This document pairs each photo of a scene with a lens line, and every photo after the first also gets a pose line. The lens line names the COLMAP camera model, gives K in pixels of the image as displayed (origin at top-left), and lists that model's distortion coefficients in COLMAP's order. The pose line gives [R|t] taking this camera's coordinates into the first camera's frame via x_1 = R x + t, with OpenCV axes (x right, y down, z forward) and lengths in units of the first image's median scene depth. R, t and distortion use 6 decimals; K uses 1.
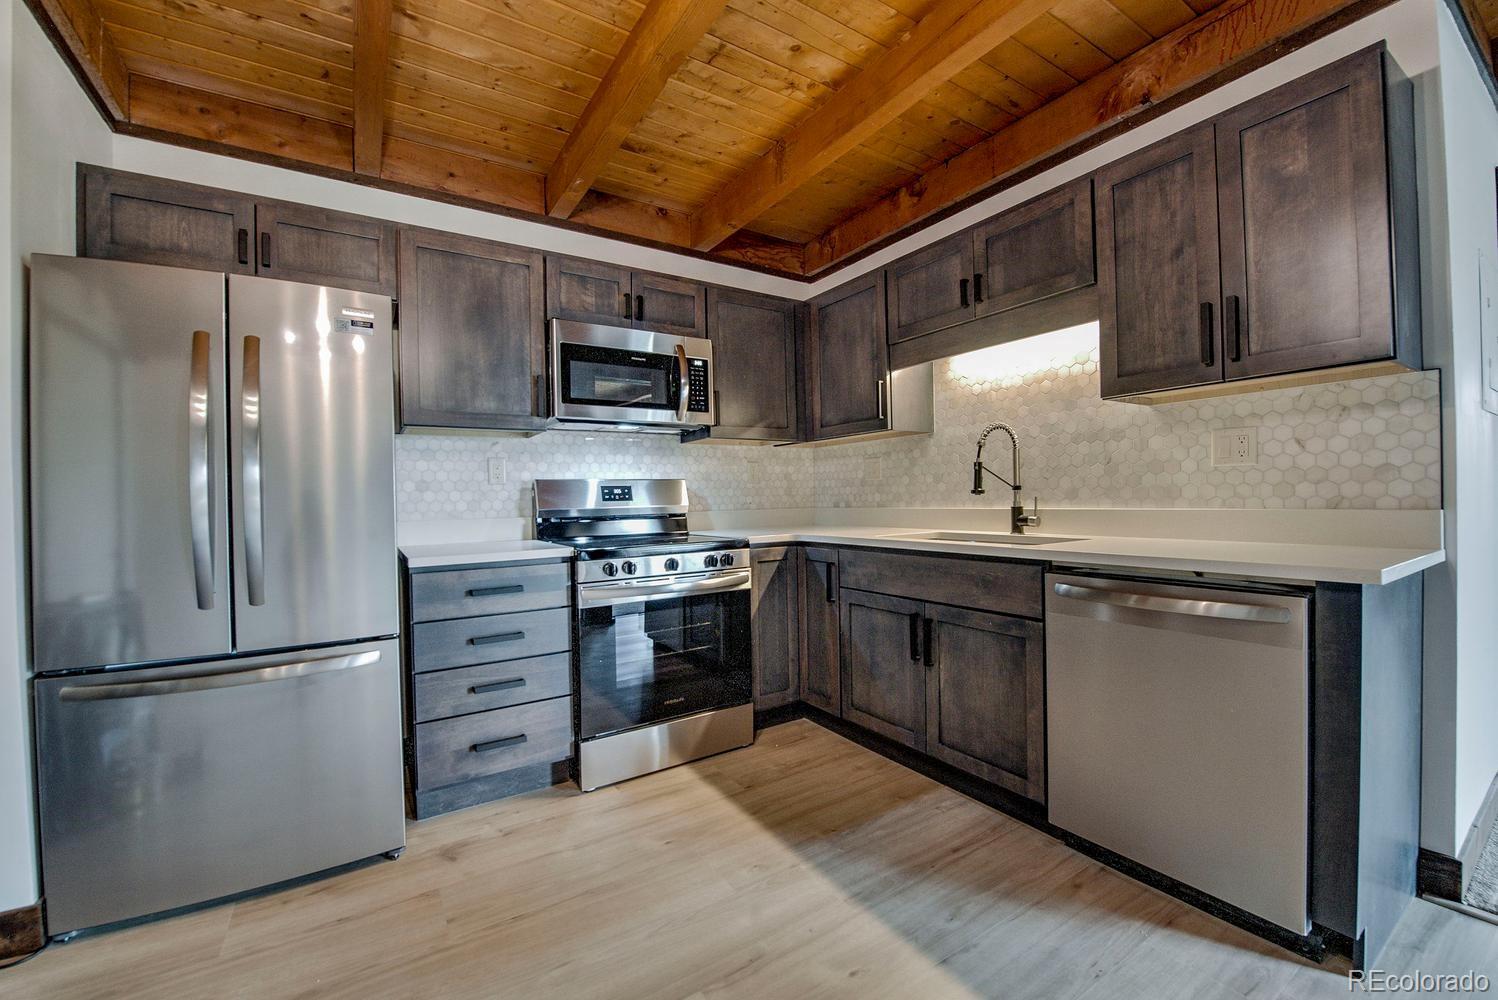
lens RADIAL K [[597.5, 0, 748.0], [0, 597.5, 502.5], [0, 0, 1]] dist [-0.015016, -0.002478]
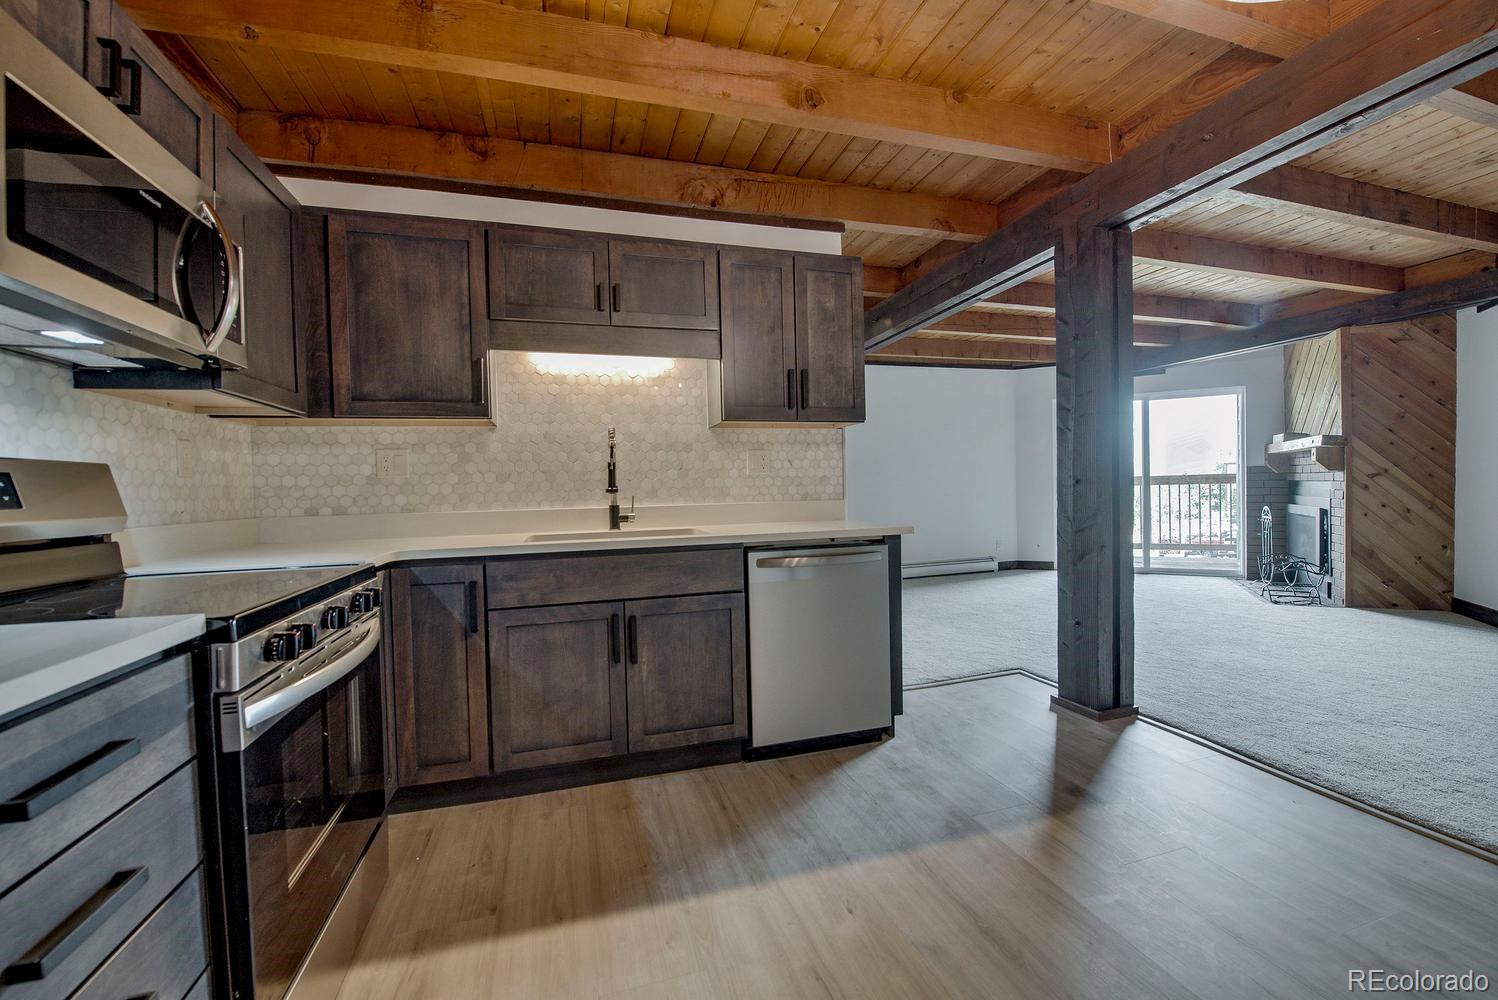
lens RADIAL K [[597.5, 0, 748.0], [0, 597.5, 502.5], [0, 0, 1]] dist [-0.015016, -0.002478]
pose [[0.277773, -0.007877, 0.960614, -0.542277], [0.026316, 0.999654, 0.000588, 0.007580], [-0.960286, 0.025116, 0.277884, 0.475553]]
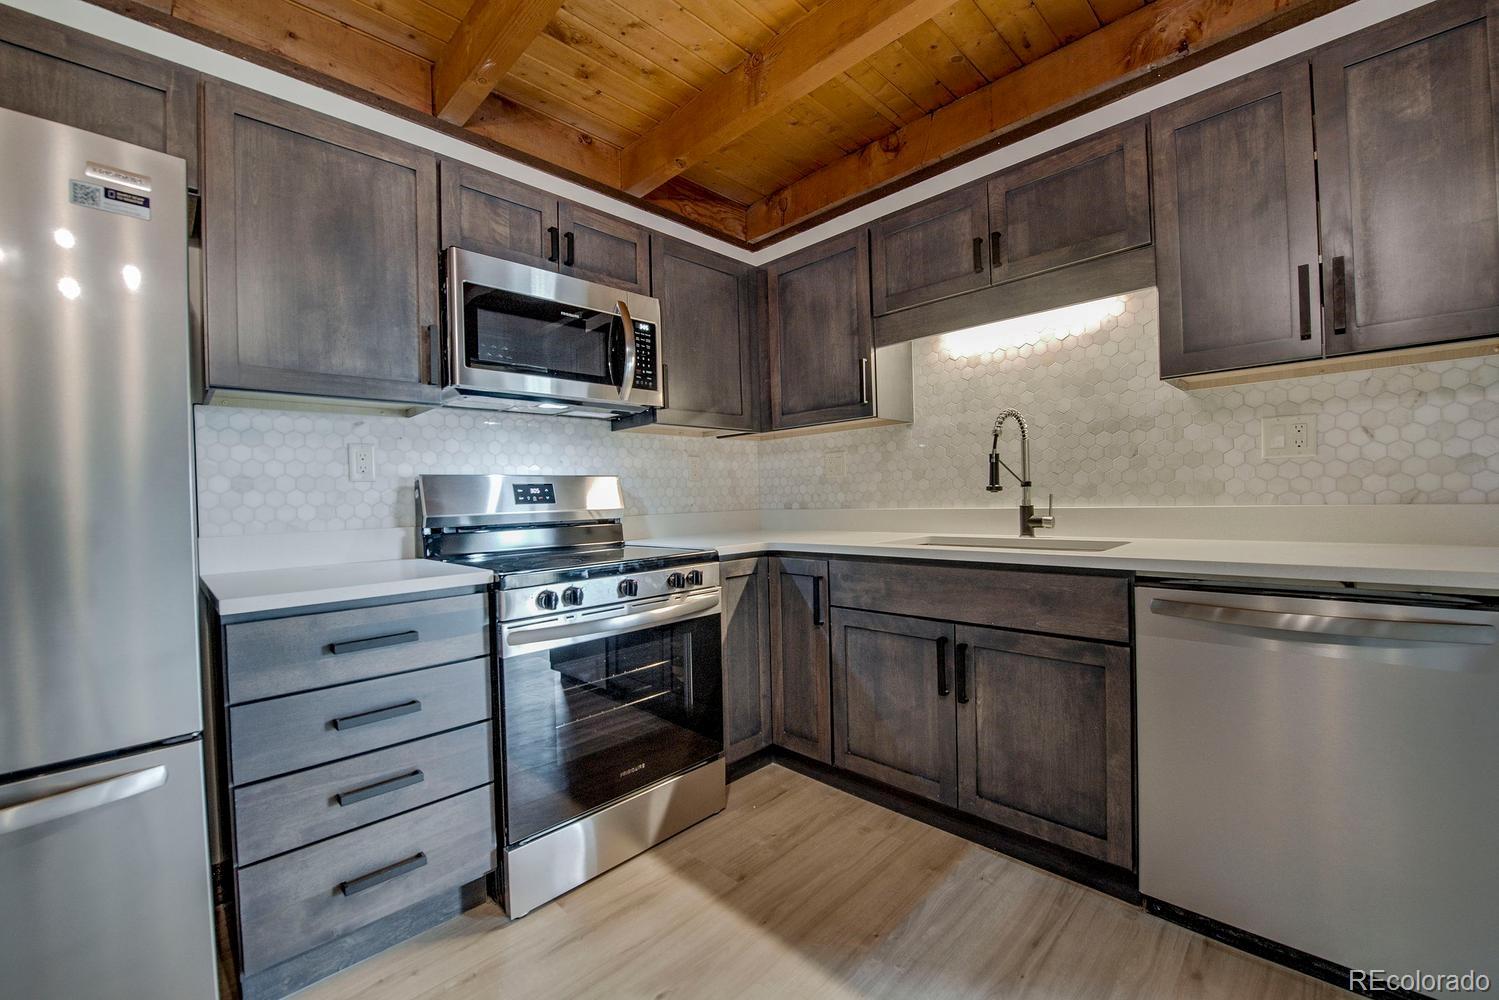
lens RADIAL K [[597.9, 0, 748.5], [0, 597.9, 502.5], [0, 0, 1]] dist [-0.015016, -0.002478]
pose [[0.976903, -0.008331, 0.213520, -0.138232], [0.009441, 0.999947, -0.004180, 0.002007], [-0.213474, 0.006099, 0.976930, 0.238444]]
